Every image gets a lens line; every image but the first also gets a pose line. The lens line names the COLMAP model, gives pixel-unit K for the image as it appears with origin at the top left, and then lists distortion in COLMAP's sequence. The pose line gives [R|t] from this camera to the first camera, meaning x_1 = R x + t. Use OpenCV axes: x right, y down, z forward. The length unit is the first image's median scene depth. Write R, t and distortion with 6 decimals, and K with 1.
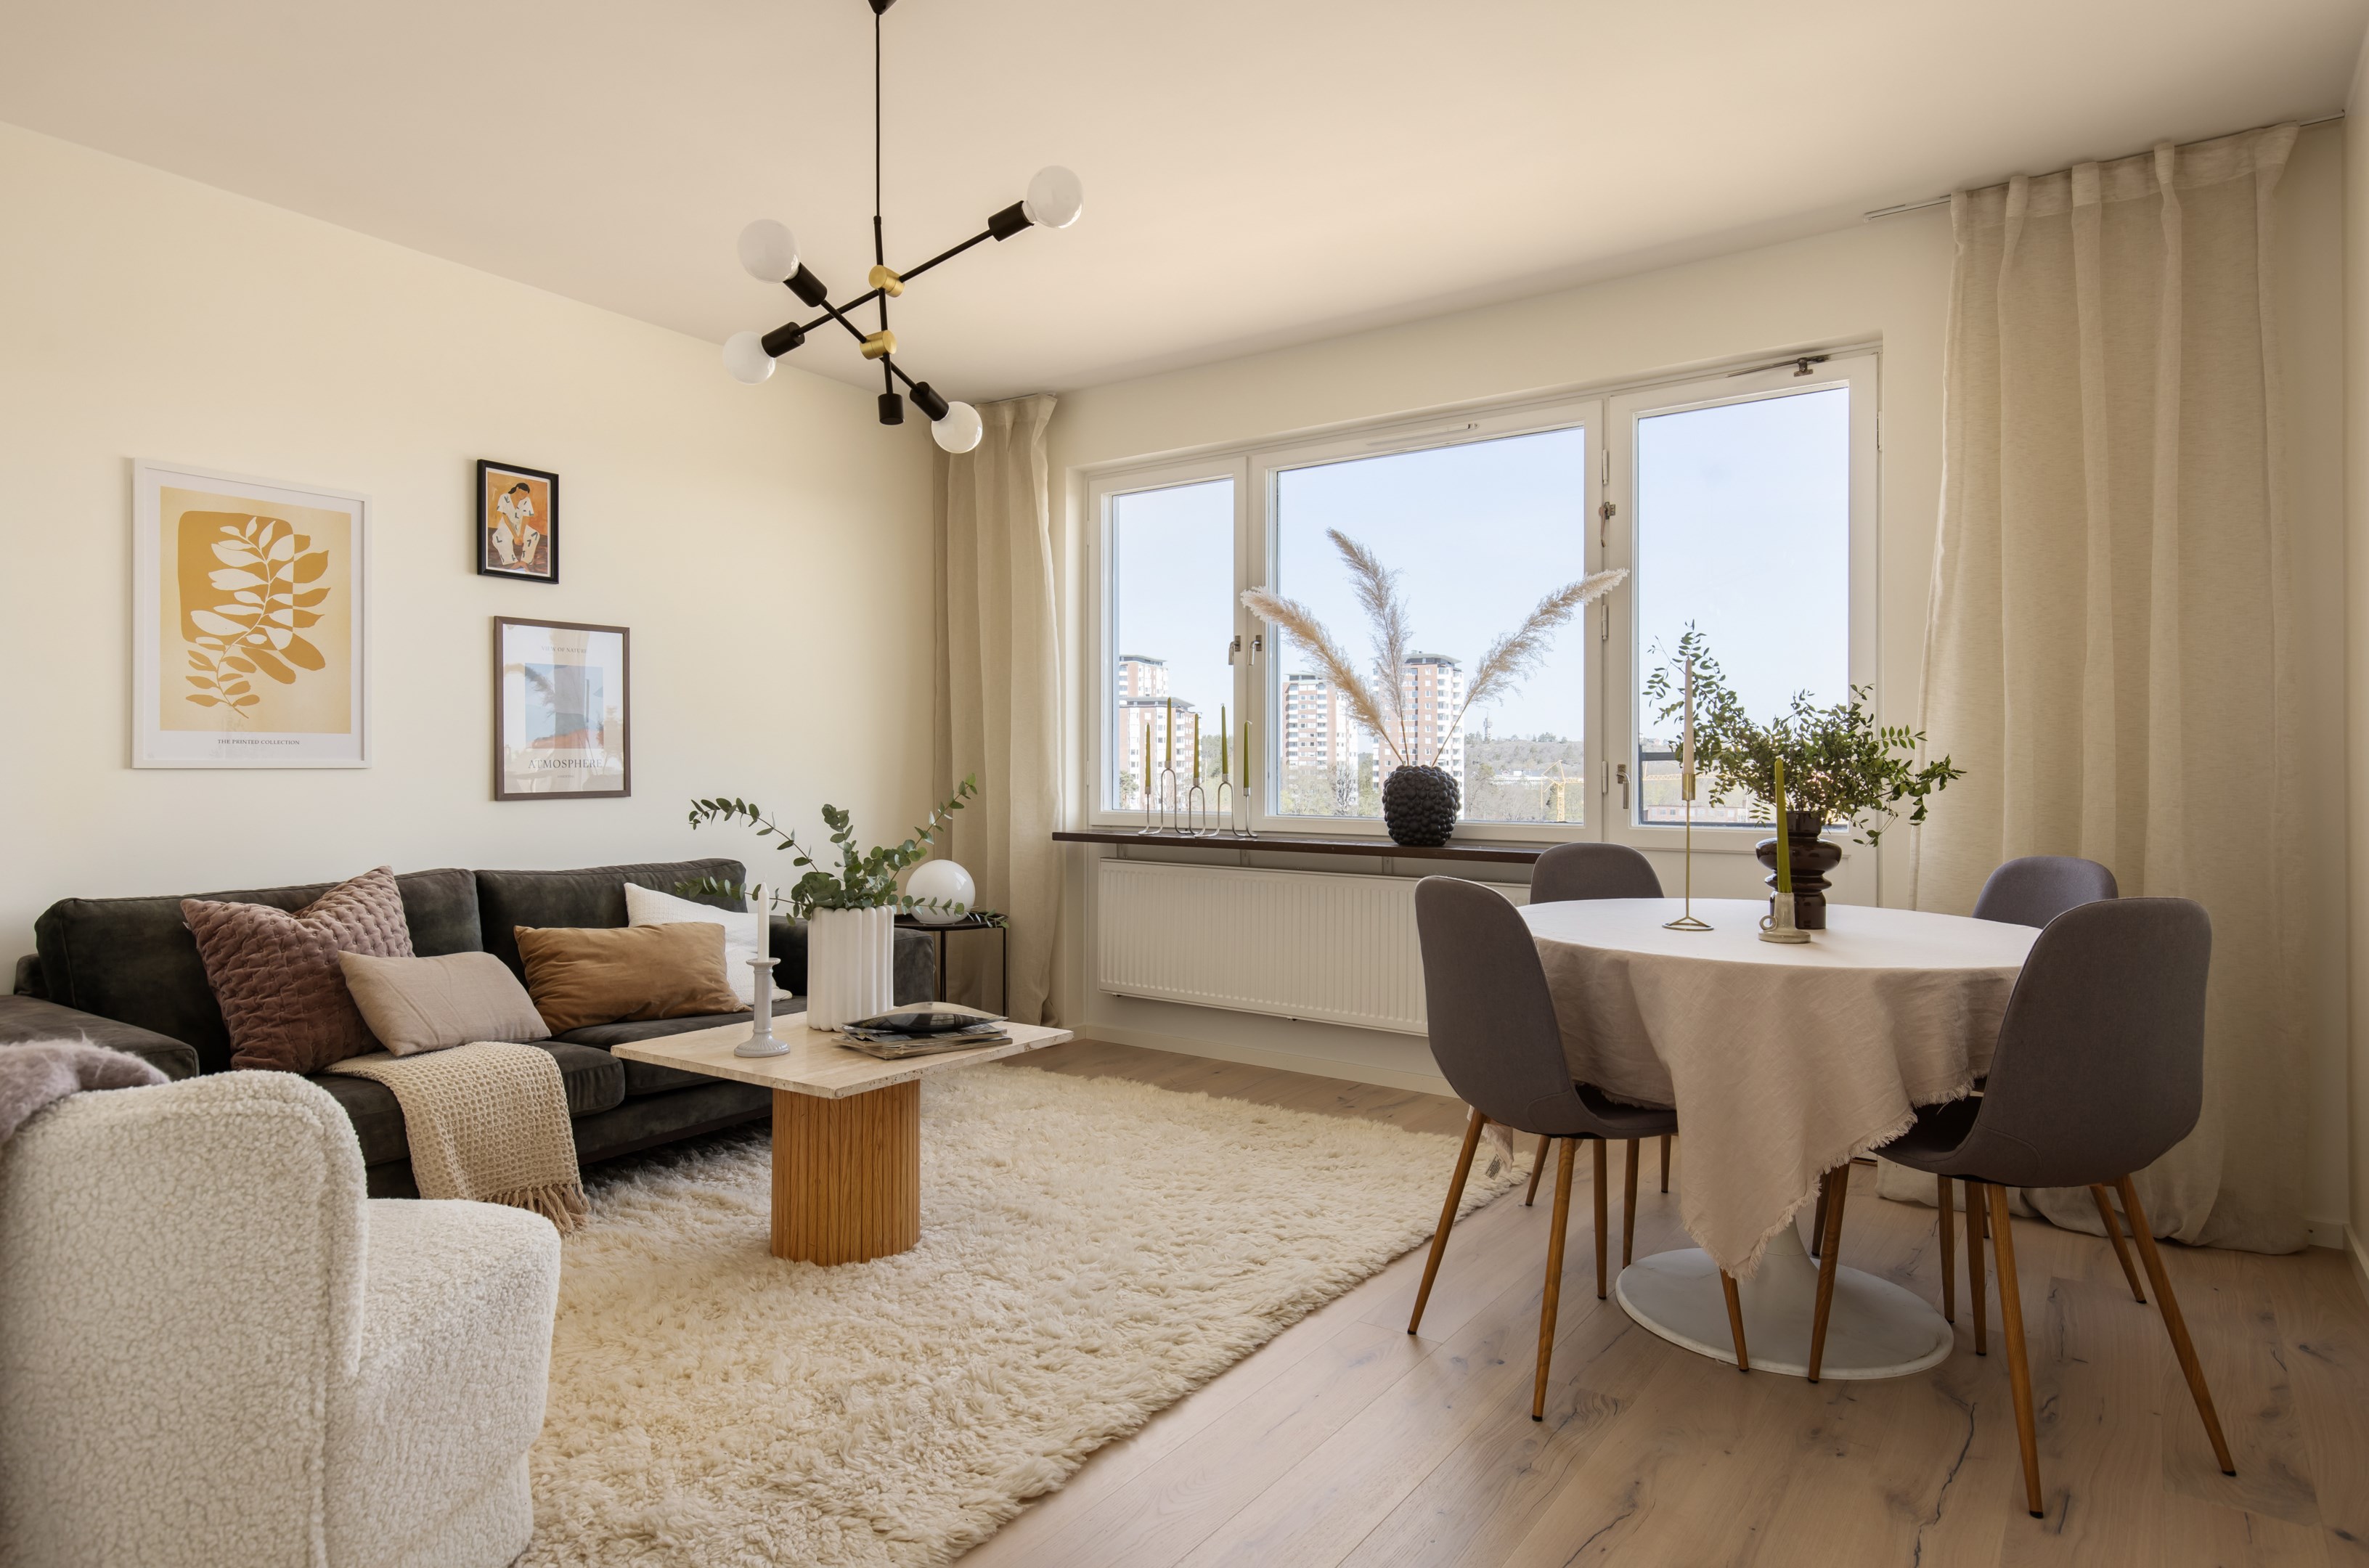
lens RADIAL K [[1368.1, 0, 1181.0], [0, 1368.1, 771.7], [0, 0, 1]] dist [0.000856, 0.000386]
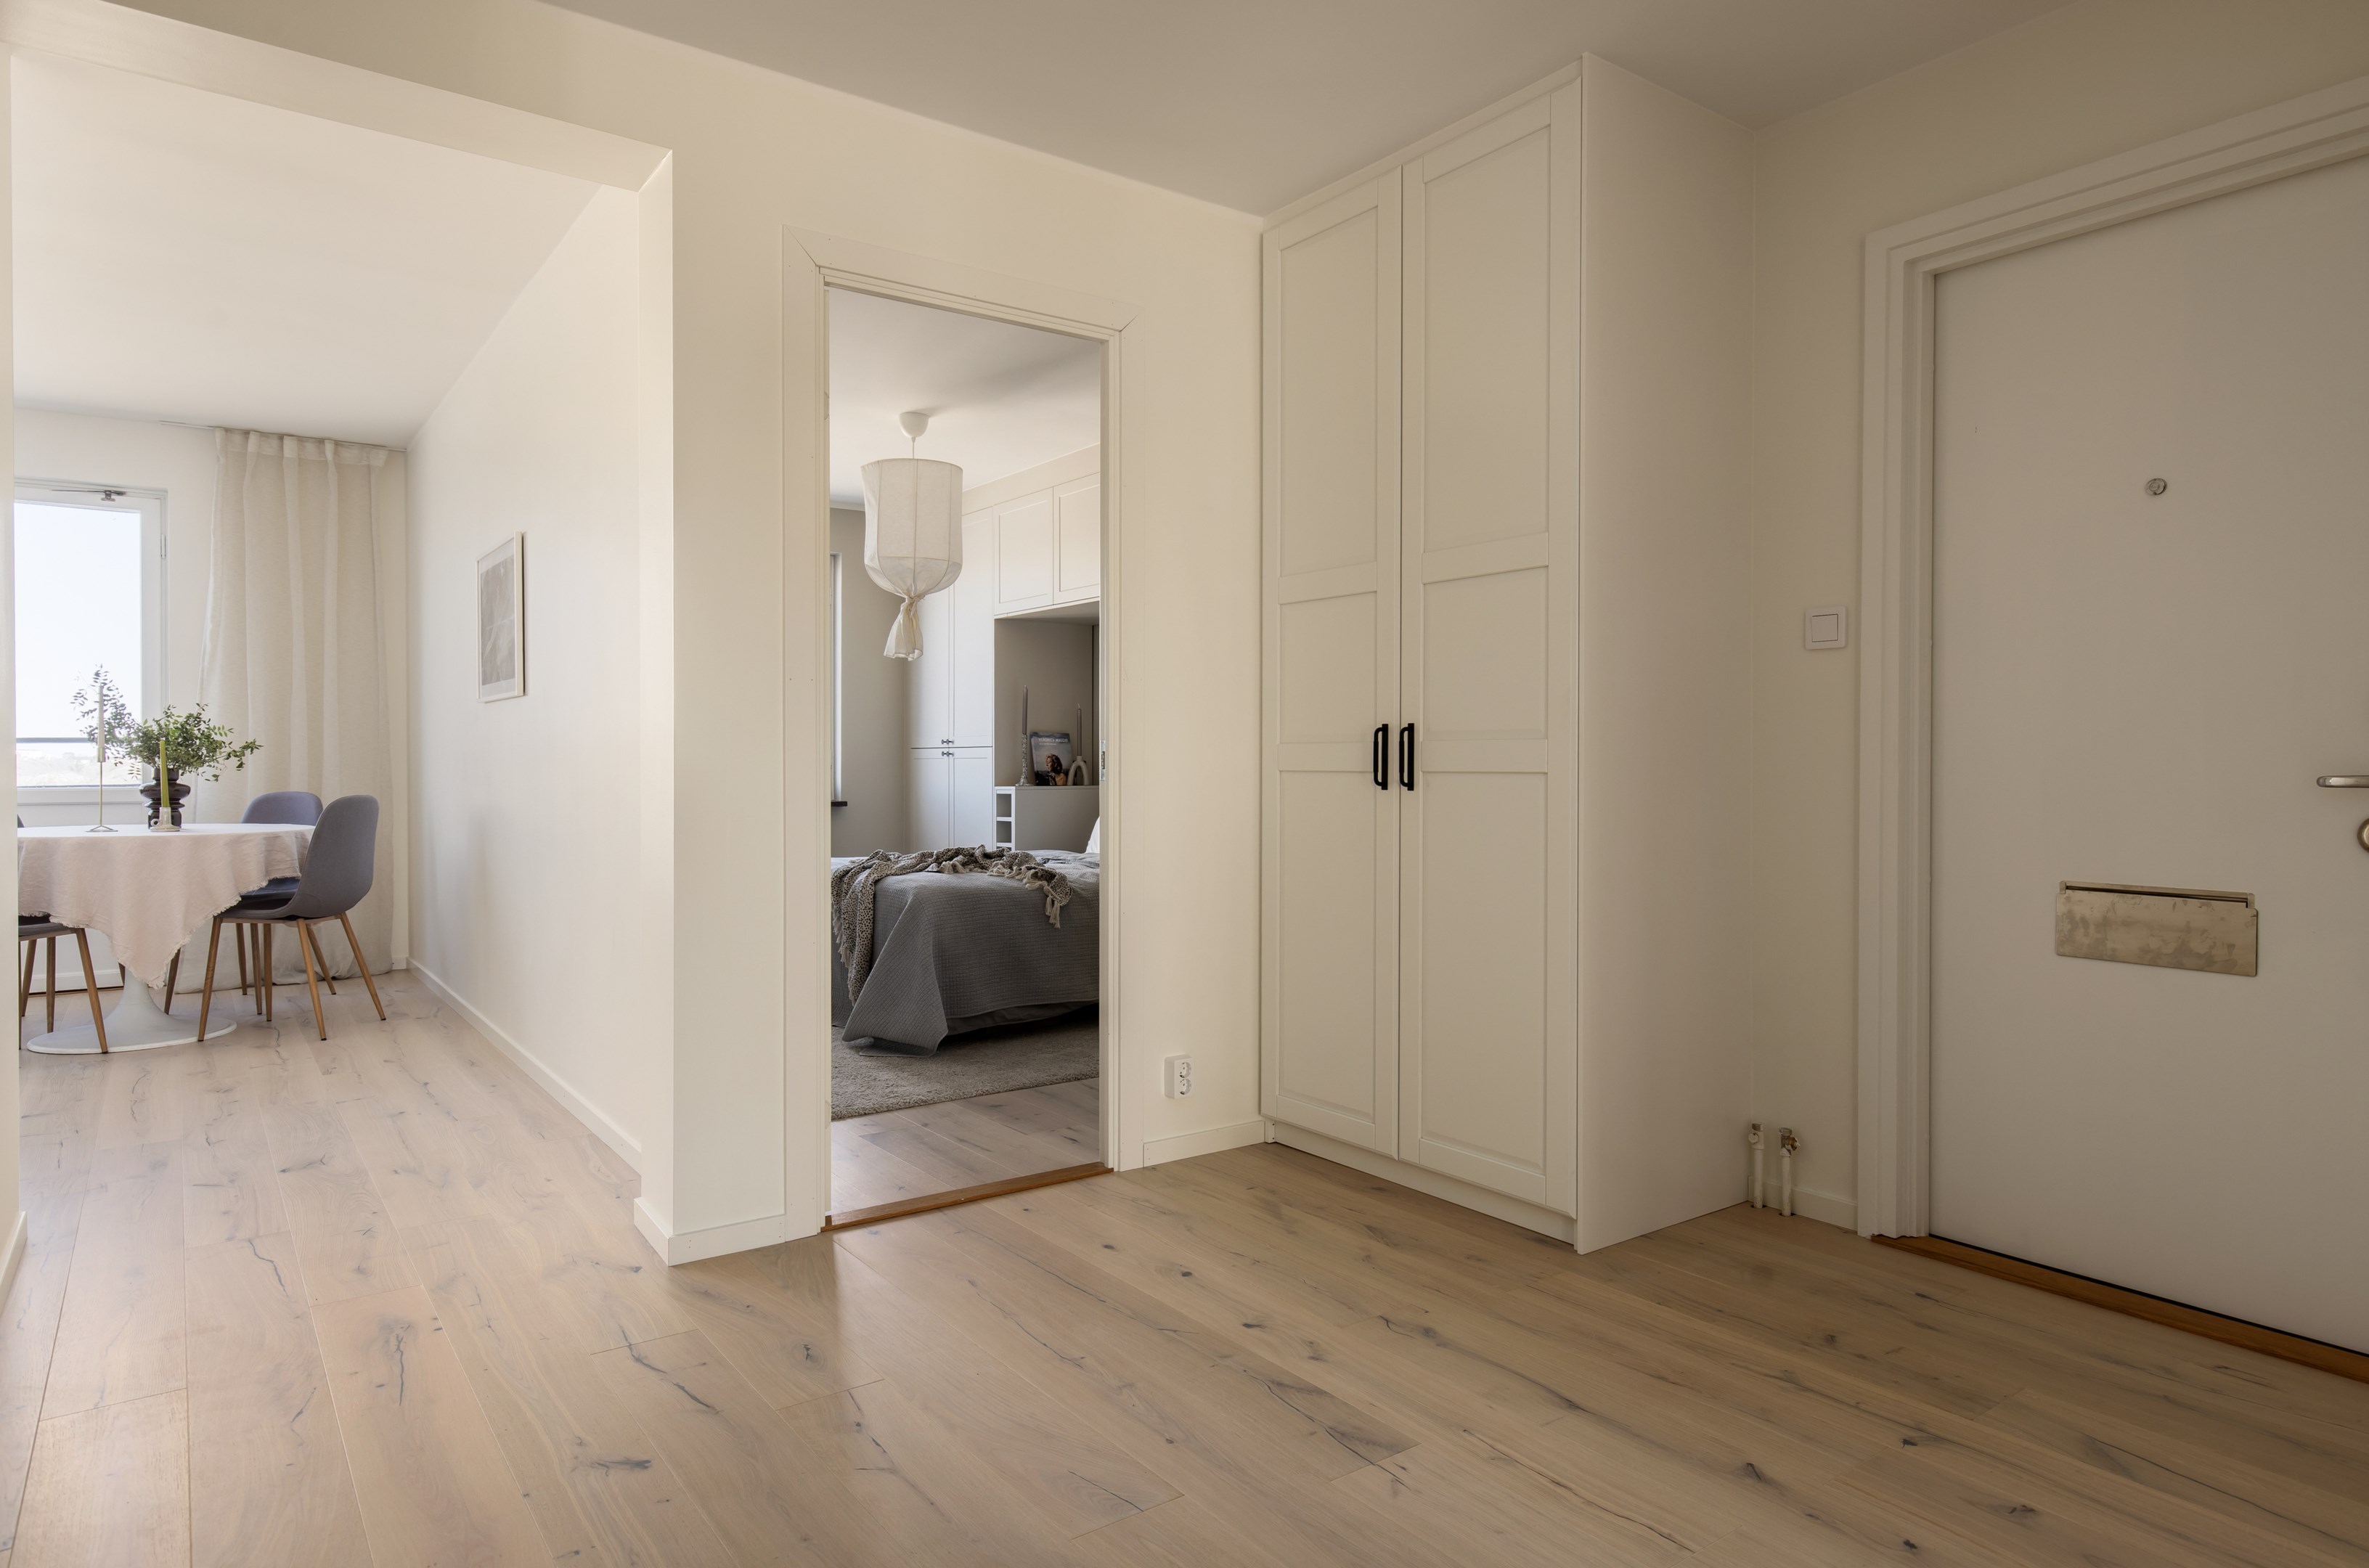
lens RADIAL K [[1368.1, 0, 1190.8], [0, 1368.1, 772.9], [0, 0, 1]] dist [0.000856, 0.000386]
pose [[0.309821, -0.009233, 0.950750, -0.802961], [0.004603, 0.999956, 0.008211, 0.022851], [-0.950784, 0.001833, 0.309850, -0.823221]]
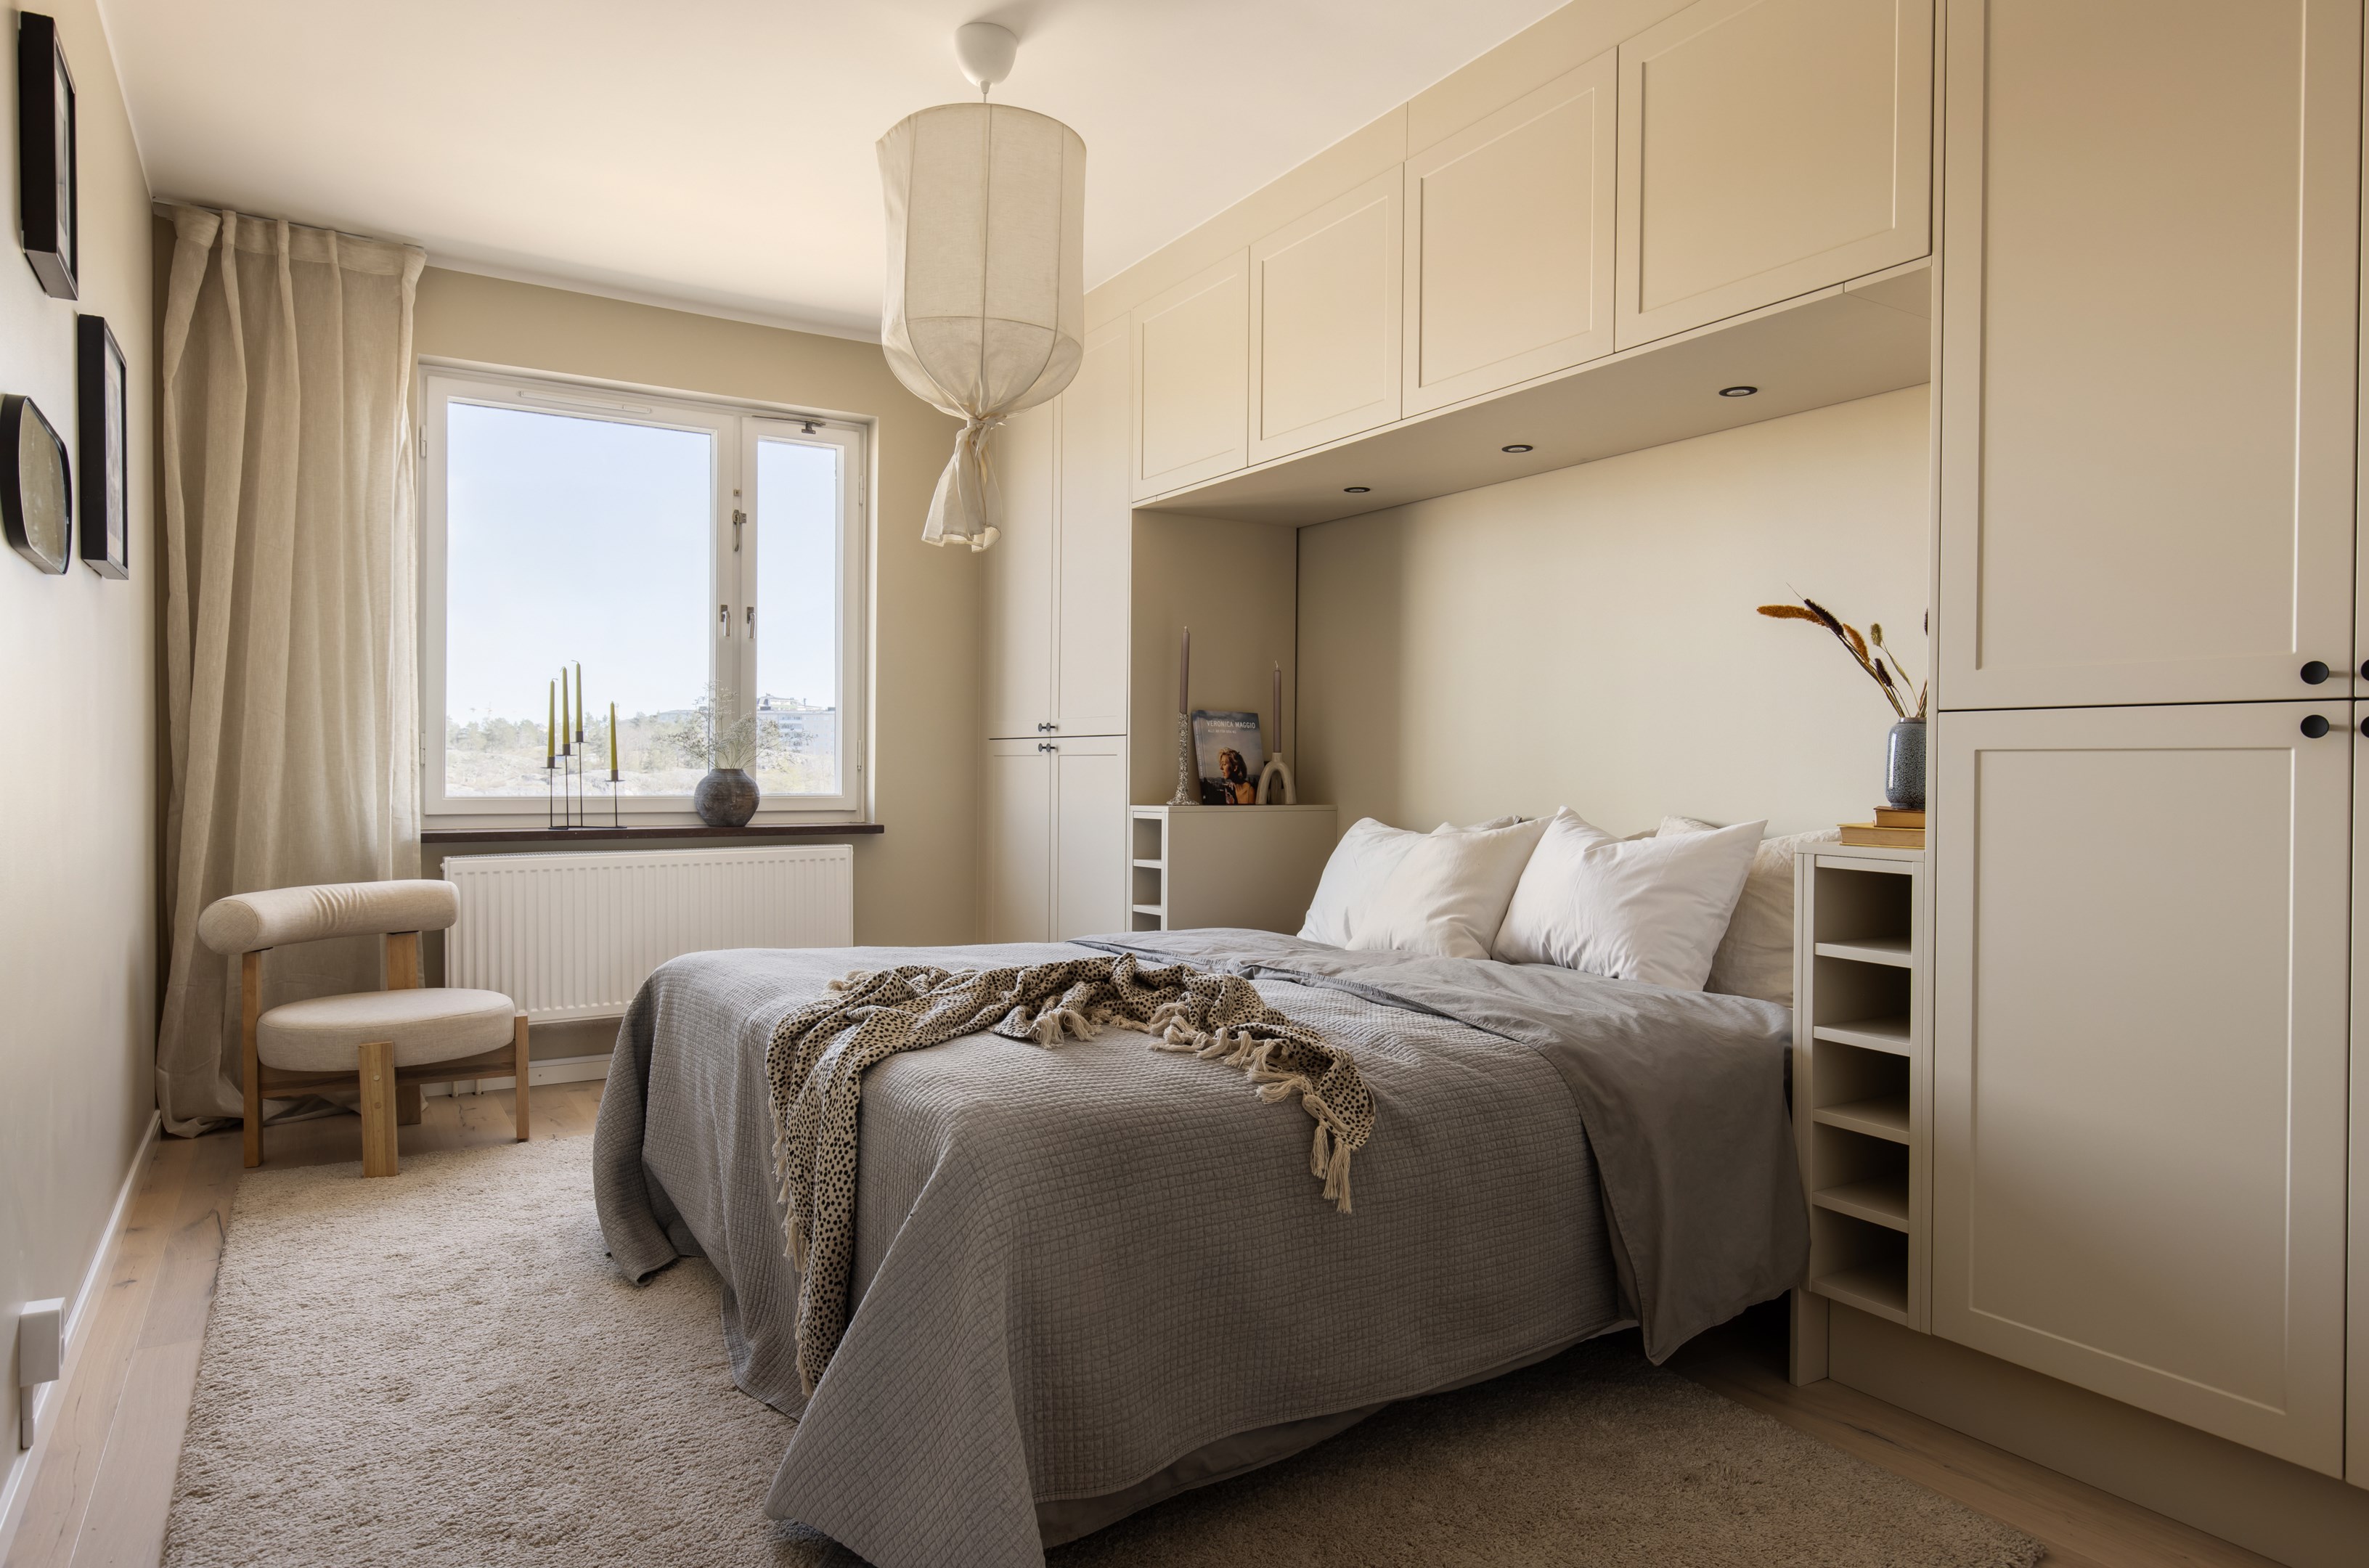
lens RADIAL K [[1399.0, 0, 1182.0], [0, 1399.0, 769.9], [0, 0, 1]] dist [0.002024, -0.004801]
pose [[0.383194, -0.002897, 0.923663, 0.056525], [-0.002272, 0.999989, 0.004078, 0.023829], [-0.923665, -0.003661, 0.383183, -0.360074]]
